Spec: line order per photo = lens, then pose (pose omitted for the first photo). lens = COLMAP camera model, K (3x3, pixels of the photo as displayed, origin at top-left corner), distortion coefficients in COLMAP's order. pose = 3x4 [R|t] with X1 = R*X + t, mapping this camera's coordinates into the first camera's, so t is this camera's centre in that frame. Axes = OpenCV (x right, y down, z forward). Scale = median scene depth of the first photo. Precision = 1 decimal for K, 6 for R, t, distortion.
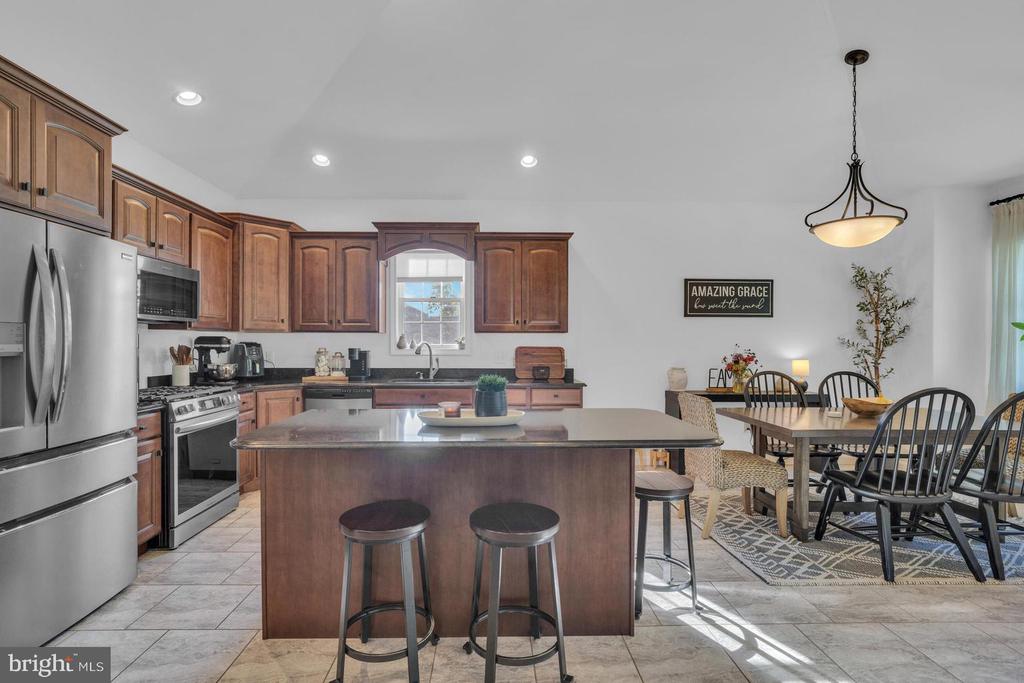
lens RADIAL K [[482.4, 0, 498.2], [0, 482.4, 347.3], [0, 0, 1]] dist [-0.016329, 0.005134]
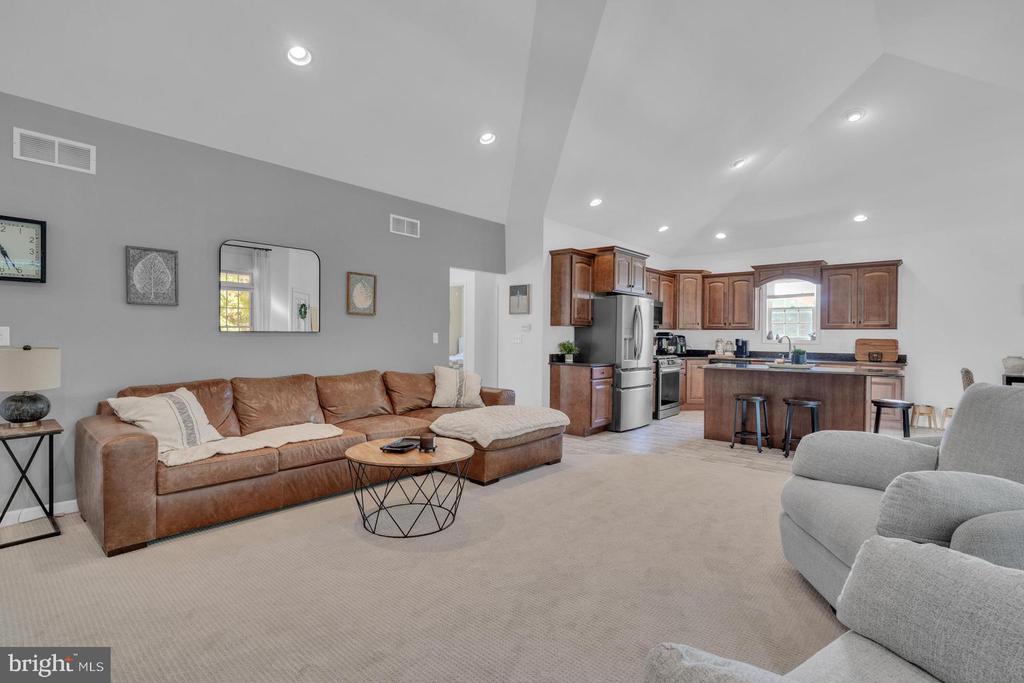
lens RADIAL K [[482.4, 0, 504.5], [0, 482.4, 339.5], [0, 0, 1]] dist [-0.016329, 0.005134]
pose [[0.737478, 0.008178, -0.675322, 0.246832], [-0.011303, 0.999936, -0.000234, 0.014207], [0.675277, 0.007806, 0.737523, -0.846191]]
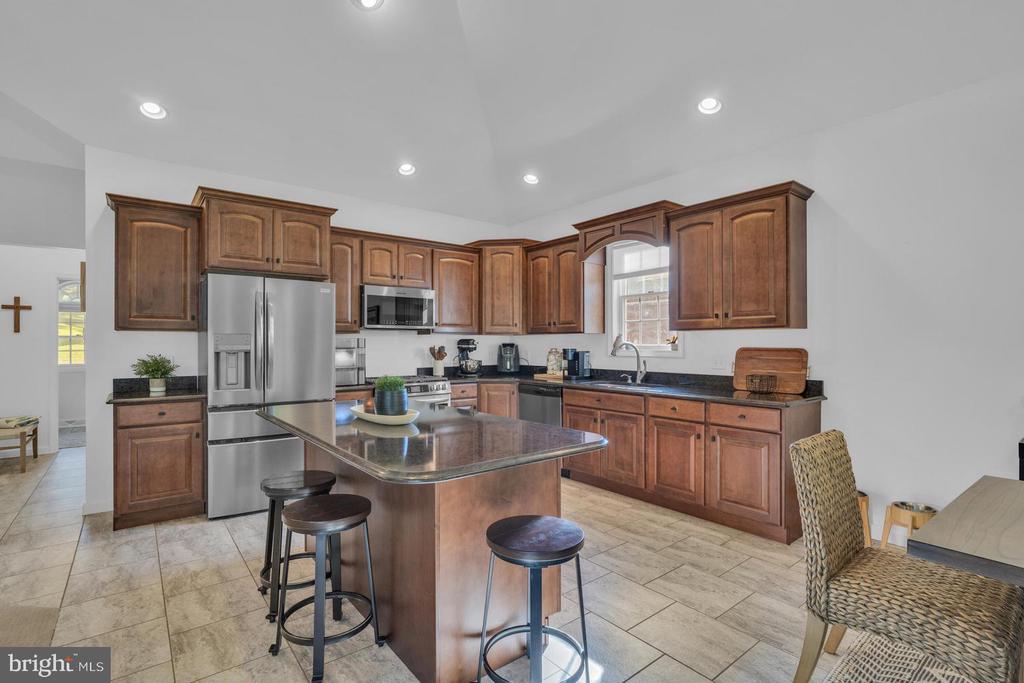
lens RADIAL K [[482.4, 0, 502.6], [0, 482.4, 339.7], [0, 0, 1]] dist [-0.016329, 0.005134]
pose [[0.603516, -0.010908, -0.797276, 0.446728], [-0.002473, 0.999876, -0.015552, -0.000910], [0.797347, 0.011358, 0.603414, 0.262997]]
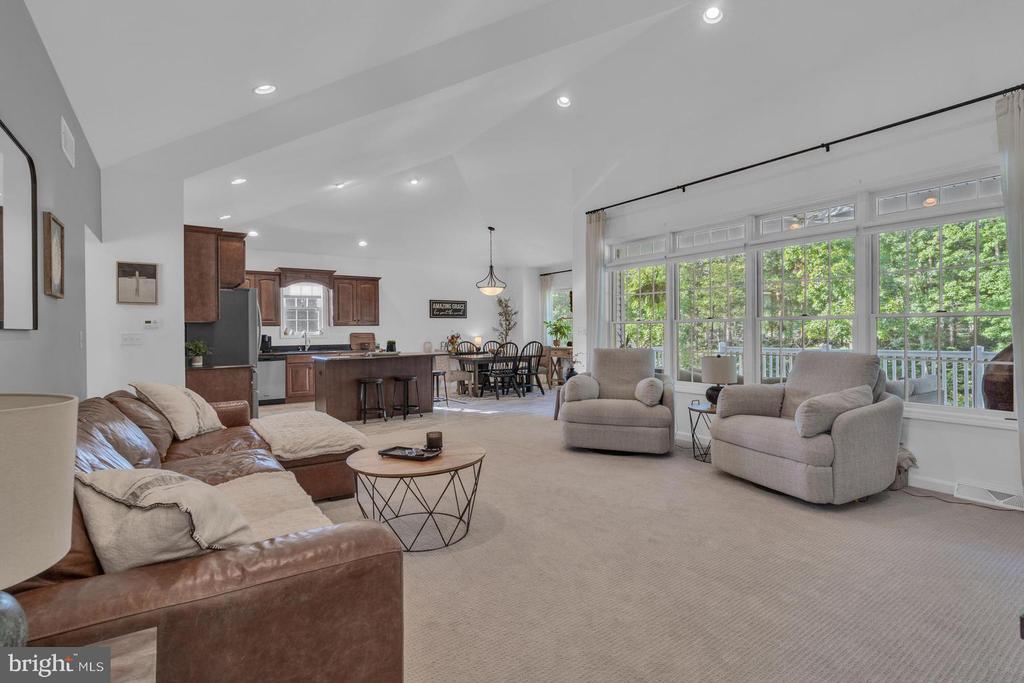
lens RADIAL K [[482.4, 0, 509.4], [0, 482.4, 332.4], [0, 0, 1]] dist [-0.016329, 0.005134]
pose [[0.824837, -0.012095, 0.565241, -0.566769], [0.016588, 0.999858, -0.002810, 0.013194], [-0.565127, 0.011694, 0.824921, -1.022021]]
